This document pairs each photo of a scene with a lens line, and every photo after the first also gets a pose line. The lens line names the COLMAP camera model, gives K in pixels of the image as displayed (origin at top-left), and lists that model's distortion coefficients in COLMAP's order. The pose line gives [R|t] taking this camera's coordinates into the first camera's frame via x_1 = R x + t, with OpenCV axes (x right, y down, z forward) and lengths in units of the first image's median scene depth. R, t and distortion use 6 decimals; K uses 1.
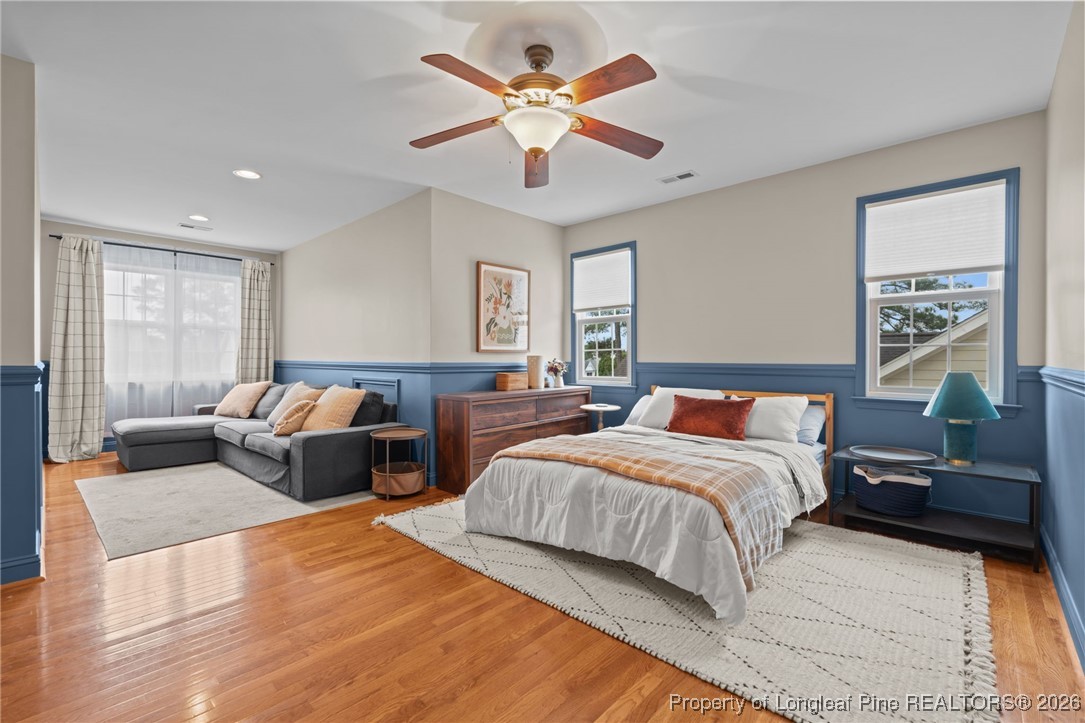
lens RADIAL K [[477.4, 0, 540.2], [0, 477.4, 358.9], [0, 0, 1]] dist [-0.002780, -0.000467]
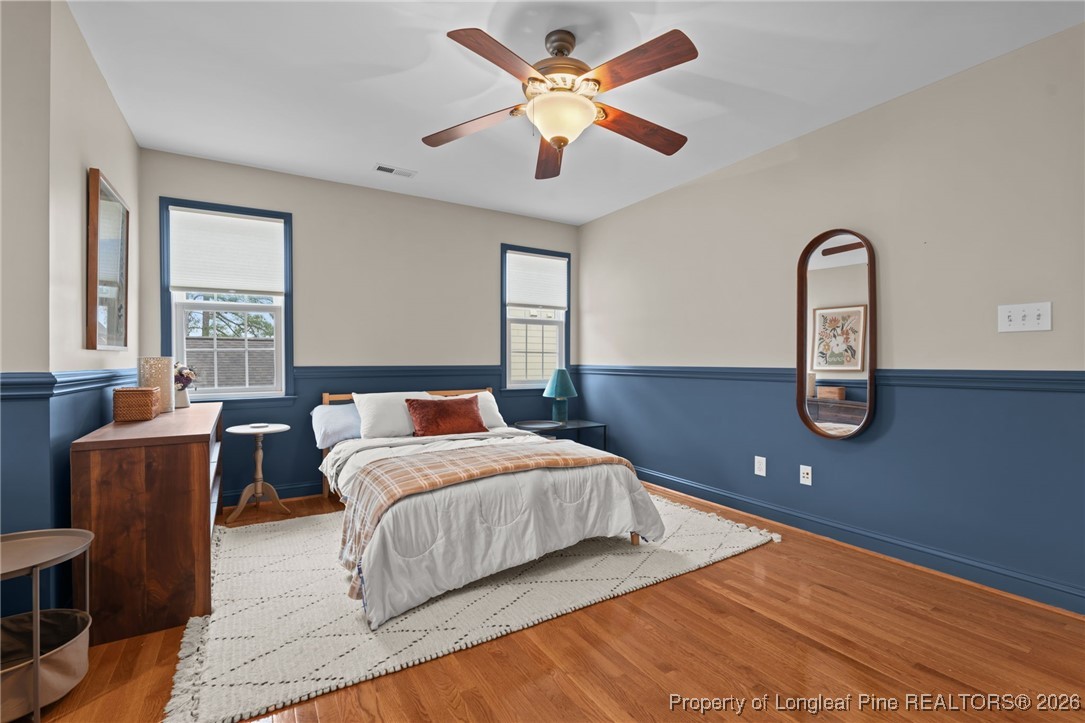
lens RADIAL K [[477.4, 0, 541.3], [0, 477.4, 363.3], [0, 0, 1]] dist [-0.002780, -0.000467]
pose [[0.262118, -0.006230, 0.965016, -0.746057], [0.003588, 0.999979, 0.005481, -0.001529], [-0.965029, 0.002026, 0.262135, 0.634829]]
